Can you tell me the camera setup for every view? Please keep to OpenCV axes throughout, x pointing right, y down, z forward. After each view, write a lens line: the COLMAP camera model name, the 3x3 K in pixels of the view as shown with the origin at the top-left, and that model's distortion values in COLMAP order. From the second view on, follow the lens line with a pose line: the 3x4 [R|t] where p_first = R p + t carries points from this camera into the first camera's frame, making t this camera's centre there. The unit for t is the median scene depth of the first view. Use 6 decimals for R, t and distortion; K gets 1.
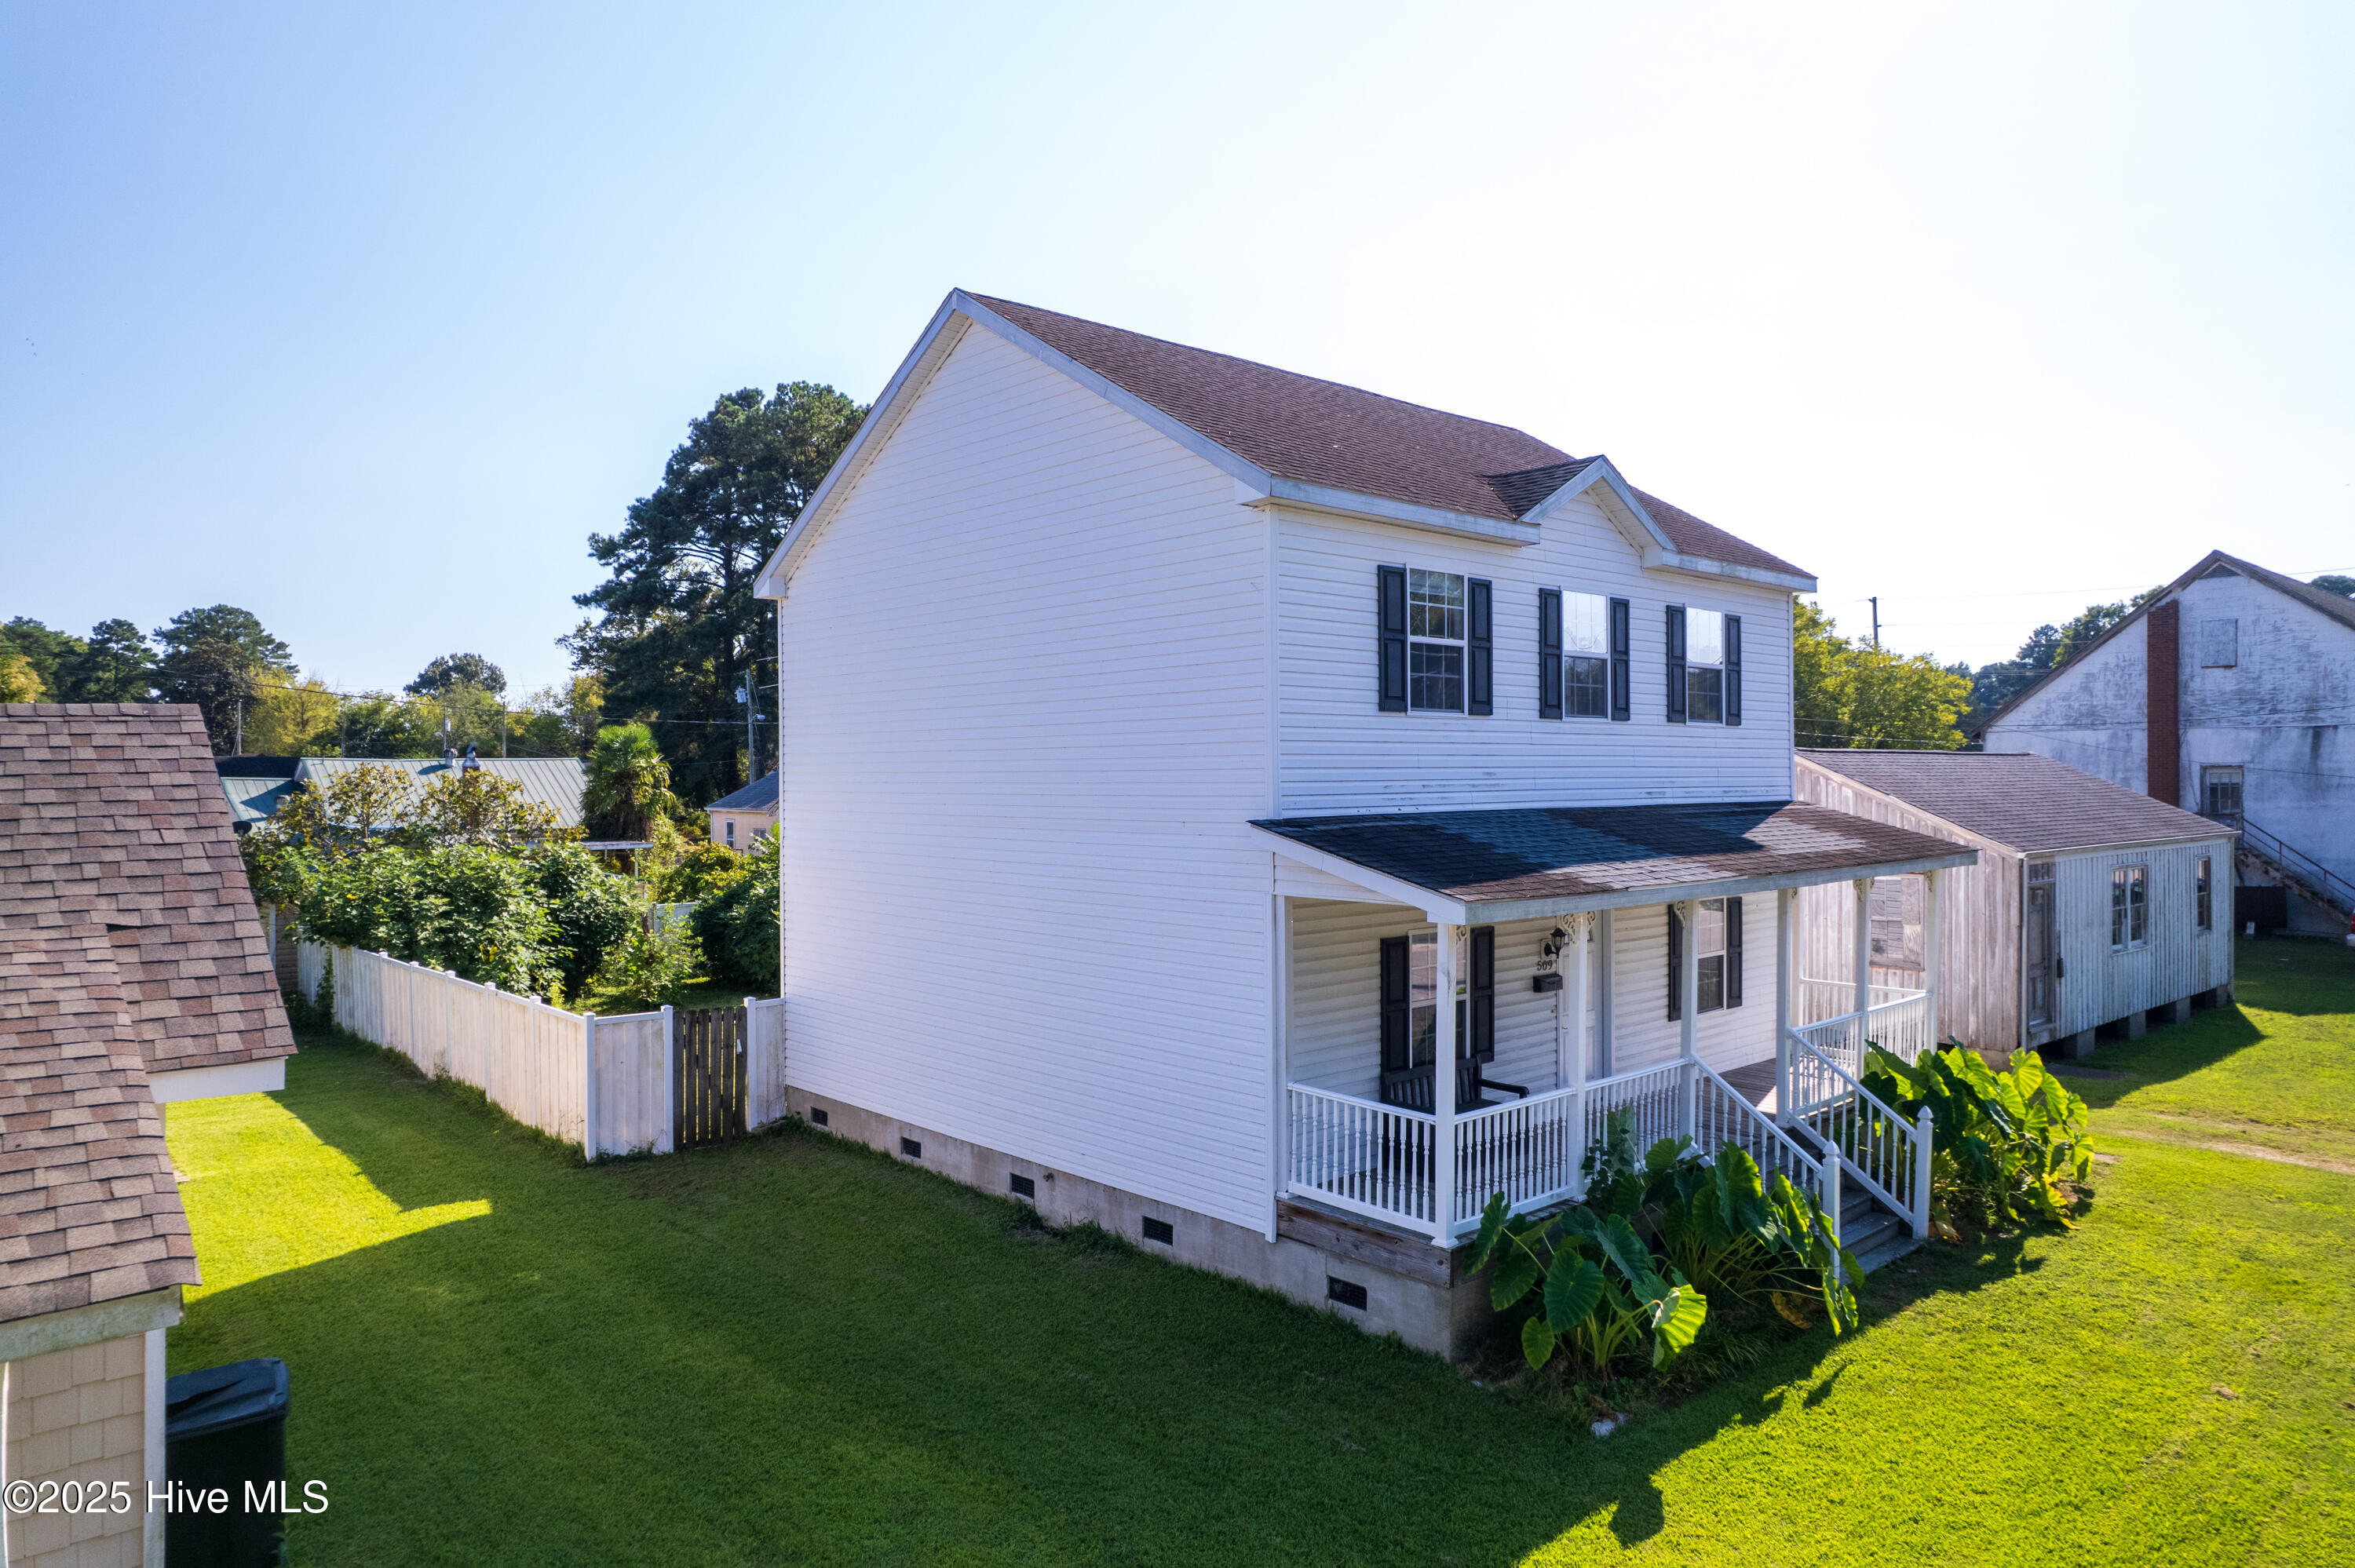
lens RADIAL K [[1521.9, 0, 1177.5], [0, 1521.9, 784.0], [0, 0, 1]] dist [-0.080998, 0.078035]
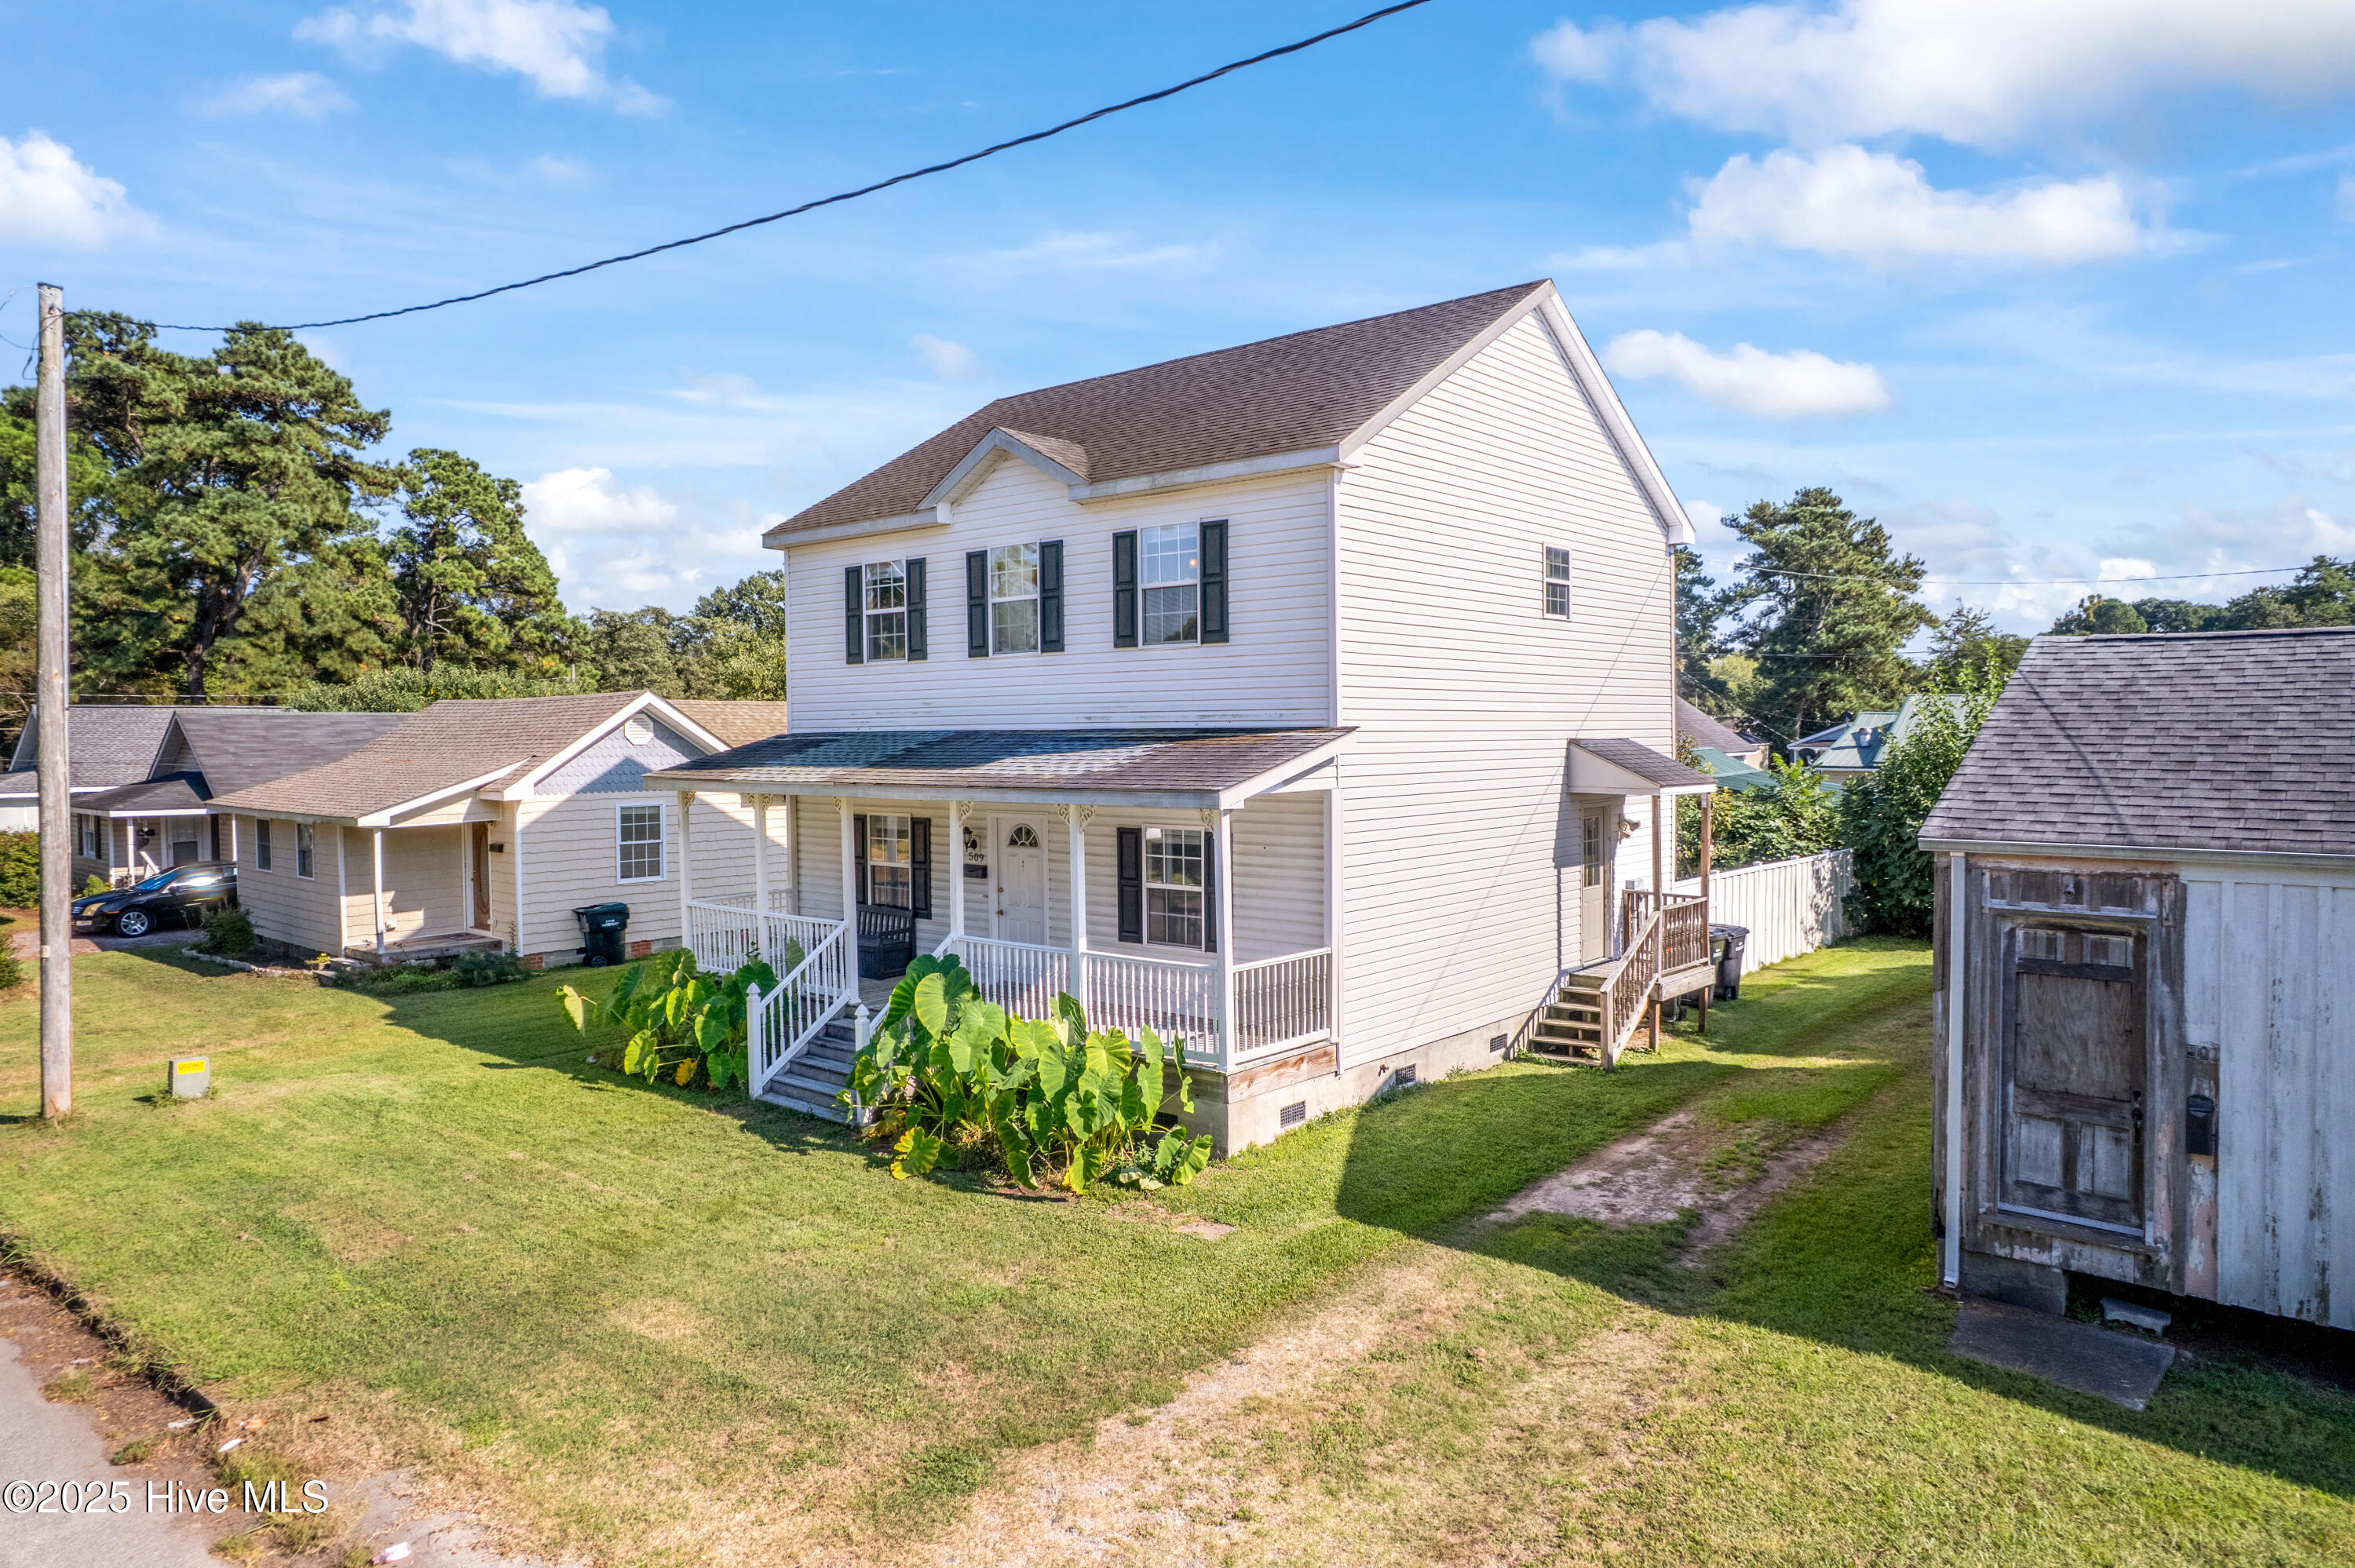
lens RADIAL K [[1502.1, 0, 1164.8], [0, 1502.1, 780.8], [0, 0, 1]] dist [-0.078584, 0.080394]
pose [[0.117928, 0.037320, -0.992321, 1.557904], [0.000909, 0.999289, 0.037690, 0.012124], [0.993022, -0.005347, 0.117810, 1.065153]]
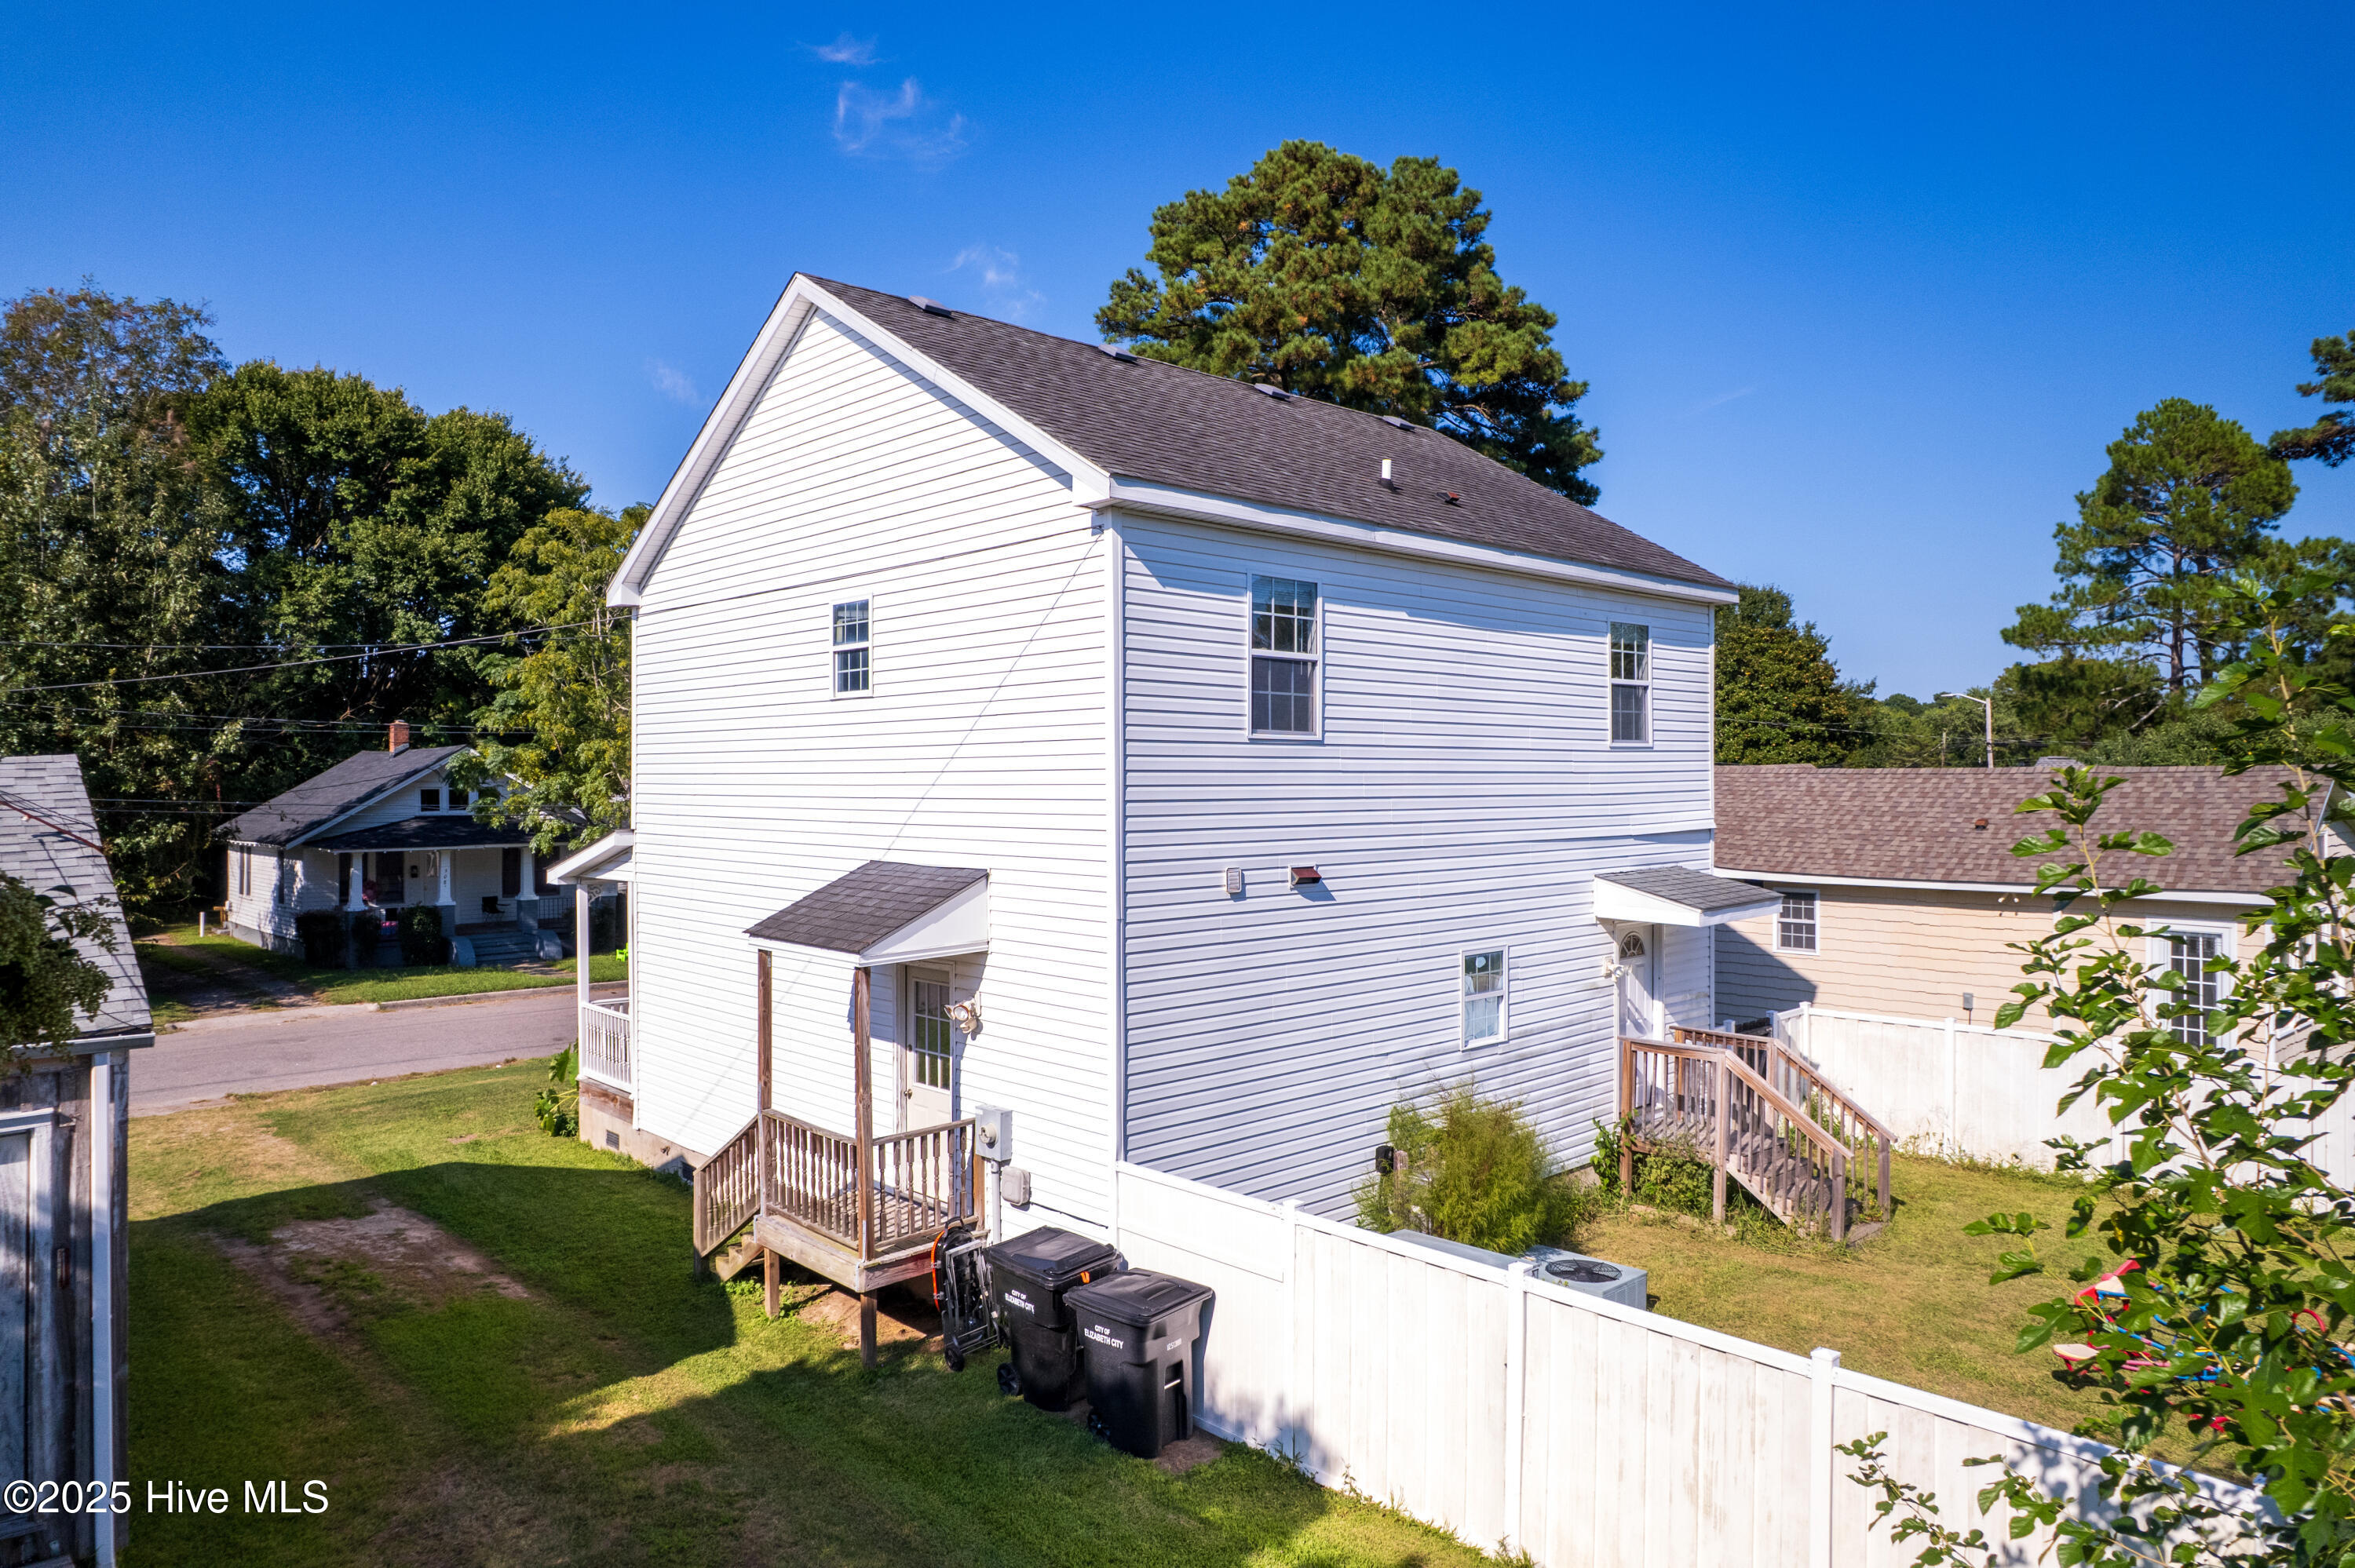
lens RADIAL K [[1521.9, 0, 1177.5], [0, 1521.9, 784.0], [0, 0, 1]] dist [-0.080998, 0.078035]
pose [[-0.999733, 0.006890, -0.022057, 0.120066], [0.006589, 0.999884, 0.013707, -0.035183], [0.022149, 0.013558, -0.999663, 2.535870]]
